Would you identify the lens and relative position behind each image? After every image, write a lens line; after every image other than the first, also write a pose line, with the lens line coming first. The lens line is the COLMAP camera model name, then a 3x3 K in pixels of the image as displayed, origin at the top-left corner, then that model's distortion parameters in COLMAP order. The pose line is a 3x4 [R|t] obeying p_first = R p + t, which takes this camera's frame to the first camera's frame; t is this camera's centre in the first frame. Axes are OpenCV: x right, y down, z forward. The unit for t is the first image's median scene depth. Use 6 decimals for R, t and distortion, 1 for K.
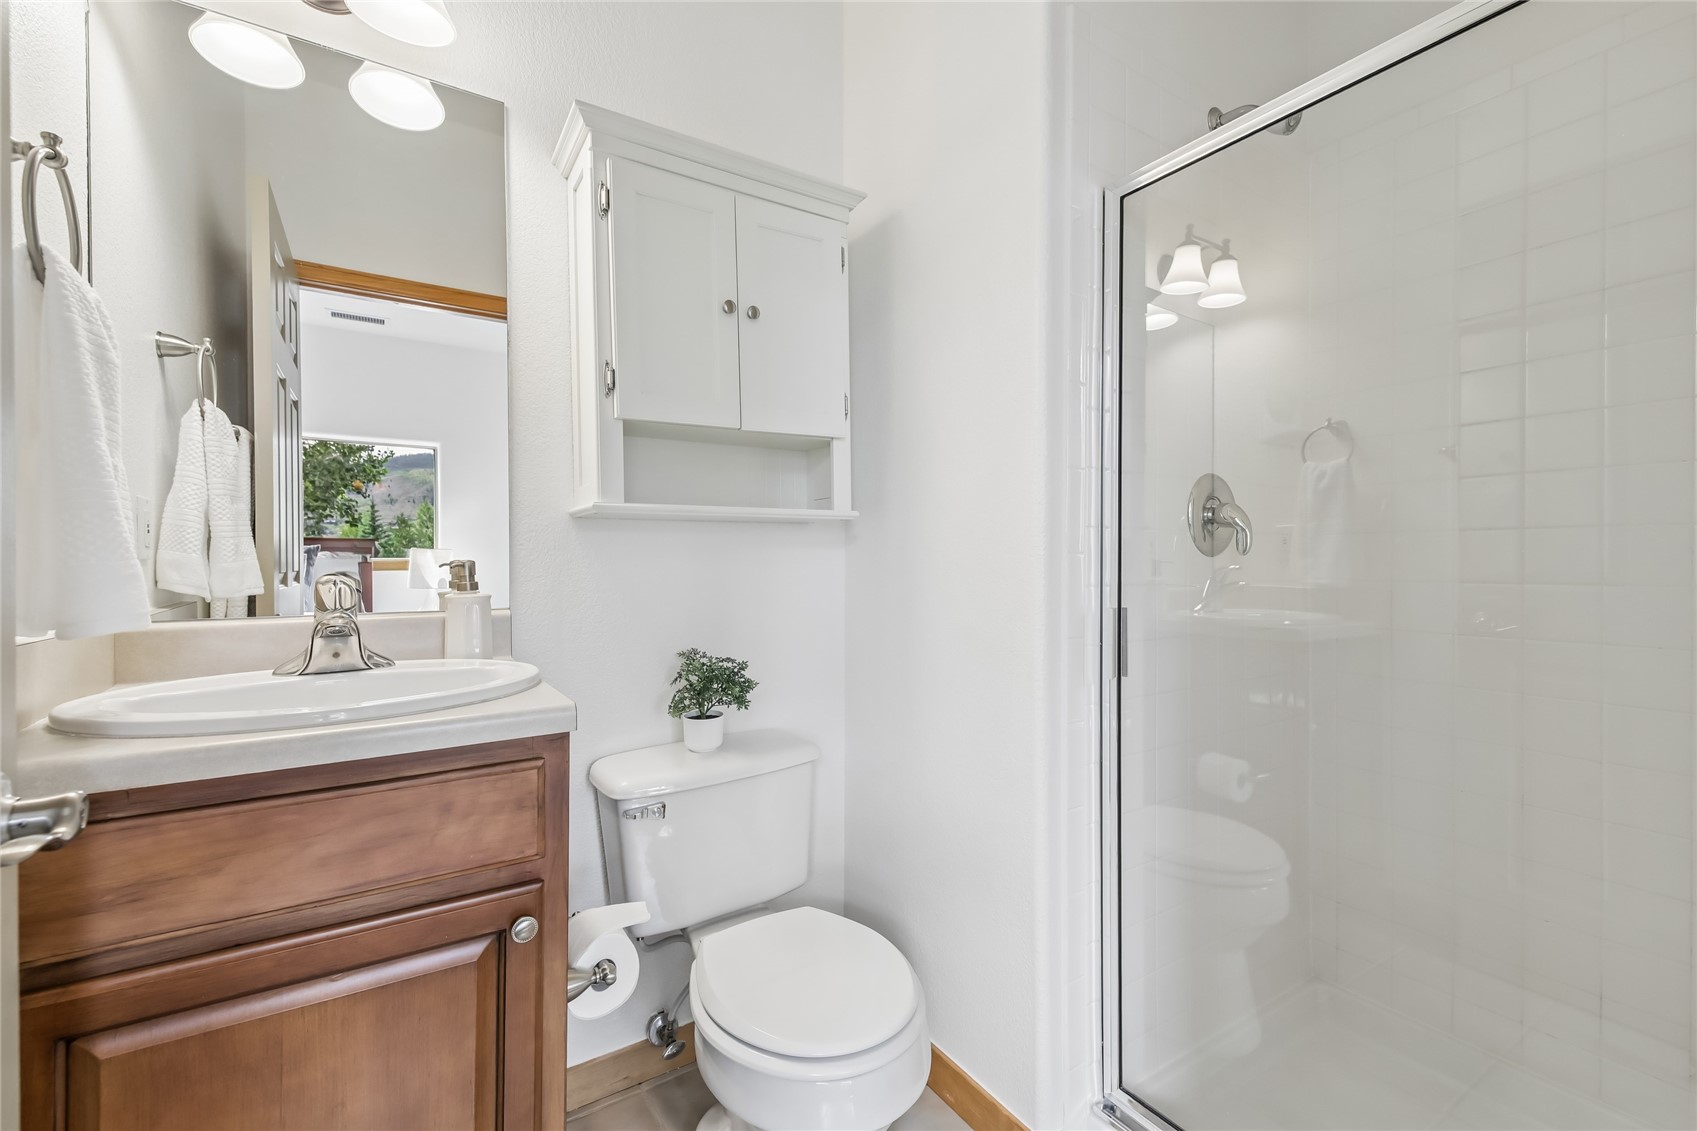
lens RADIAL K [[723.9, 0, 850.1], [0, 723.9, 562.6], [0, 0, 1]] dist [-0.002870, -0.000790]
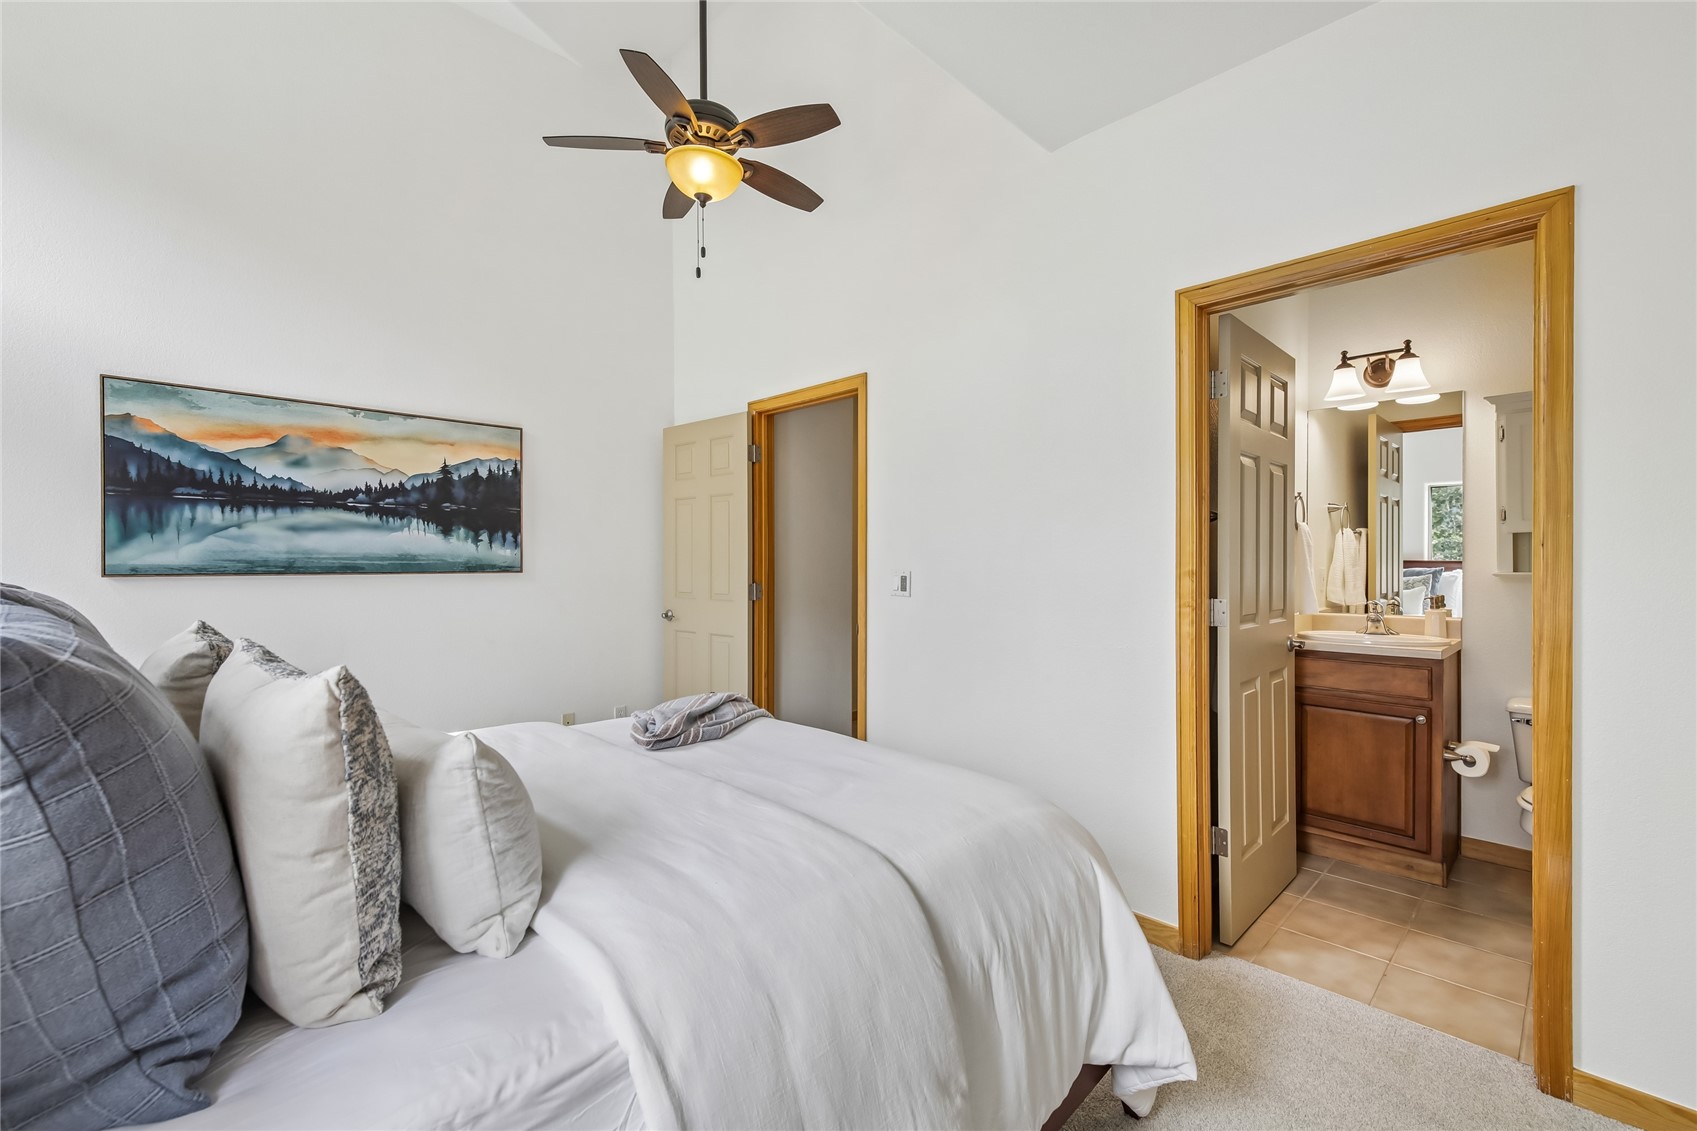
lens RADIAL K [[723.9, 0, 850.1], [0, 723.9, 562.6], [0, 0, 1]] dist [-0.002870, -0.000790]
pose [[0.189590, 0.000777, -0.981863, 1.416542], [-0.001984, 0.999998, 0.000409, -0.107014], [0.981861, 0.001871, 0.189592, -1.322865]]
